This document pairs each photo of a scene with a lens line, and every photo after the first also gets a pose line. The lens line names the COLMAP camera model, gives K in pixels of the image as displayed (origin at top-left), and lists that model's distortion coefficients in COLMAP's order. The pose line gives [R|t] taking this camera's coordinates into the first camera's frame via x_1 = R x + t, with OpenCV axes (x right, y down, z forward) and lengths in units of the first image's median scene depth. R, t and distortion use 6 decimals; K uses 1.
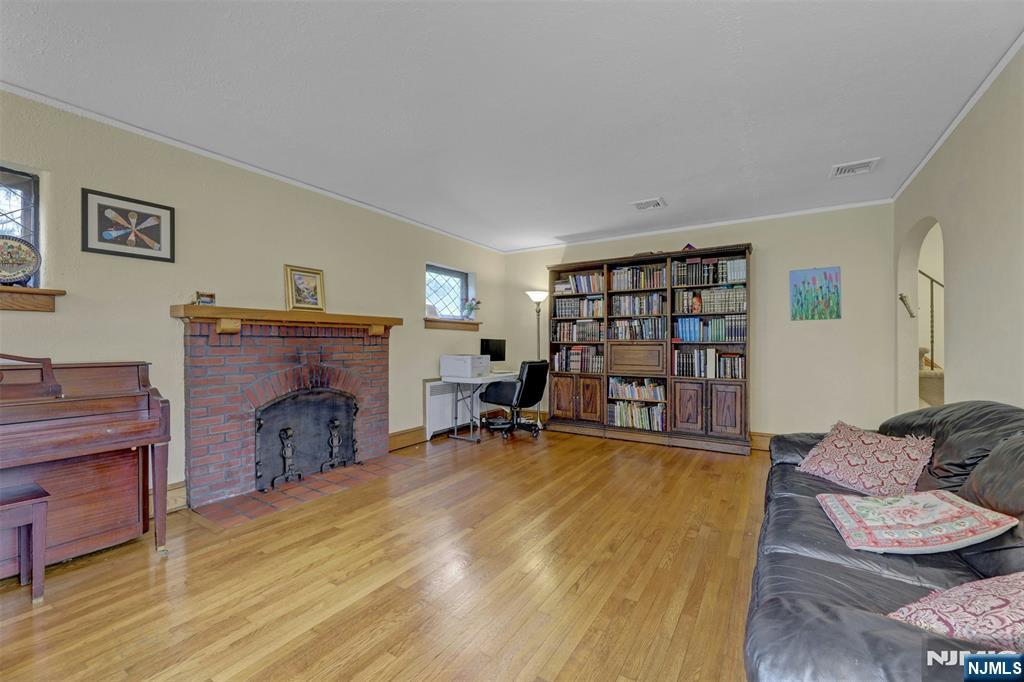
lens RADIAL K [[417.9, 0, 510.6], [0, 417.9, 346.0], [0, 0, 1]] dist [-0.000063, -0.000017]
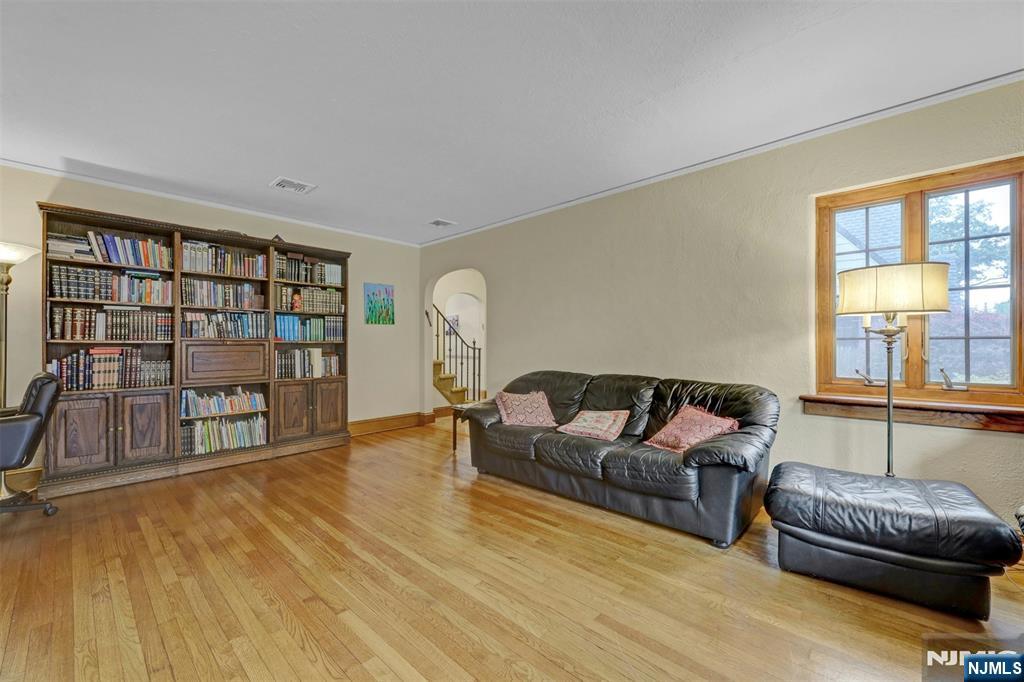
lens RADIAL K [[417.9, 0, 510.6], [0, 417.9, 346.0], [0, 0, 1]] dist [-0.000063, -0.000017]
pose [[0.184495, -0.004964, 0.982821, -0.405191], [0.009958, 0.999945, 0.003181, 0.002320], [-0.982783, 0.009200, 0.184535, 0.344898]]
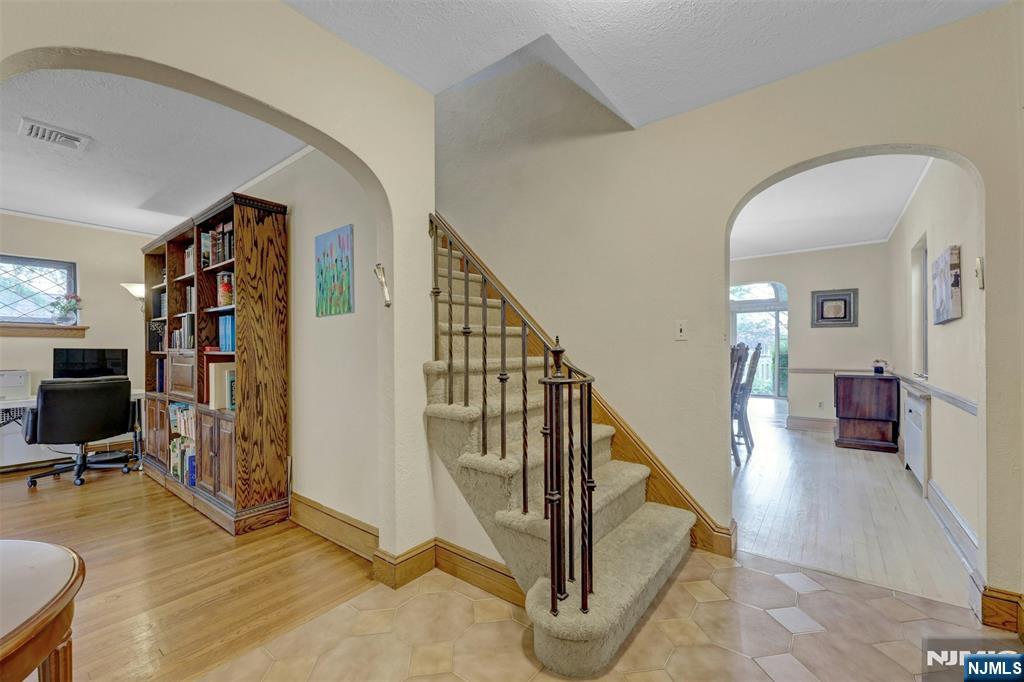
lens RADIAL K [[417.9, 0, 510.6], [0, 417.9, 346.0], [0, 0, 1]] dist [-0.000063, -0.000017]
pose [[0.996131, -0.008212, -0.087496, 0.962037], [0.007129, 0.999894, -0.012690, -0.007895], [0.087591, 0.012017, 0.996084, 0.388998]]
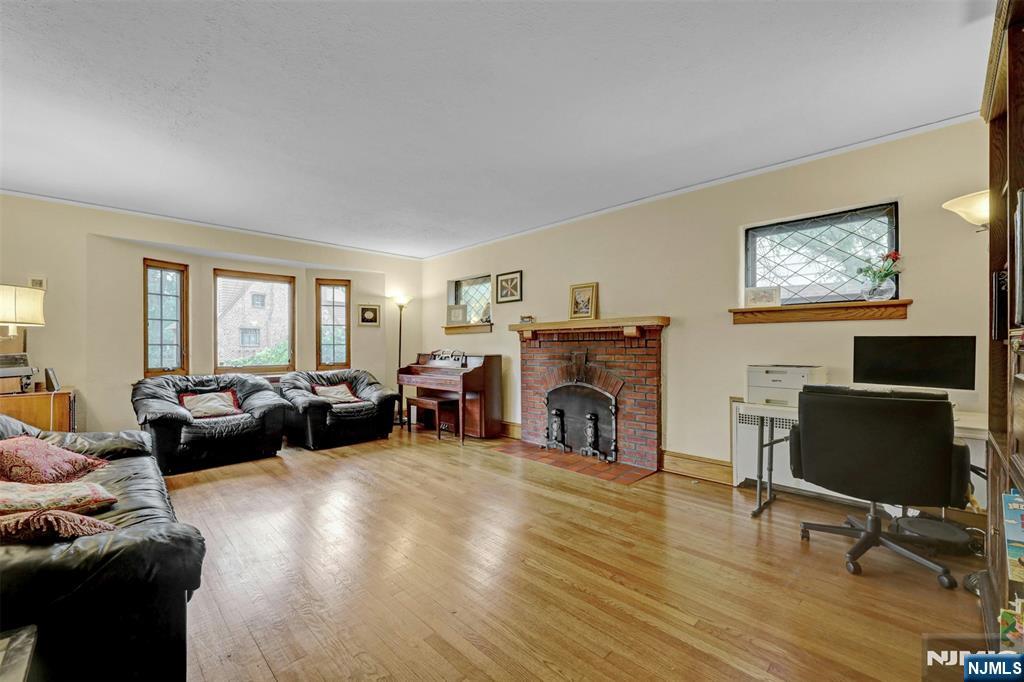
lens RADIAL K [[417.9, 0, 510.6], [0, 417.9, 346.0], [0, 0, 1]] dist [-0.000063, -0.000017]
pose [[-0.219669, 0.002895, -0.975570, 0.597476], [-0.003752, 0.999986, 0.003812, -0.007812], [0.975567, 0.004497, -0.219655, 0.846490]]
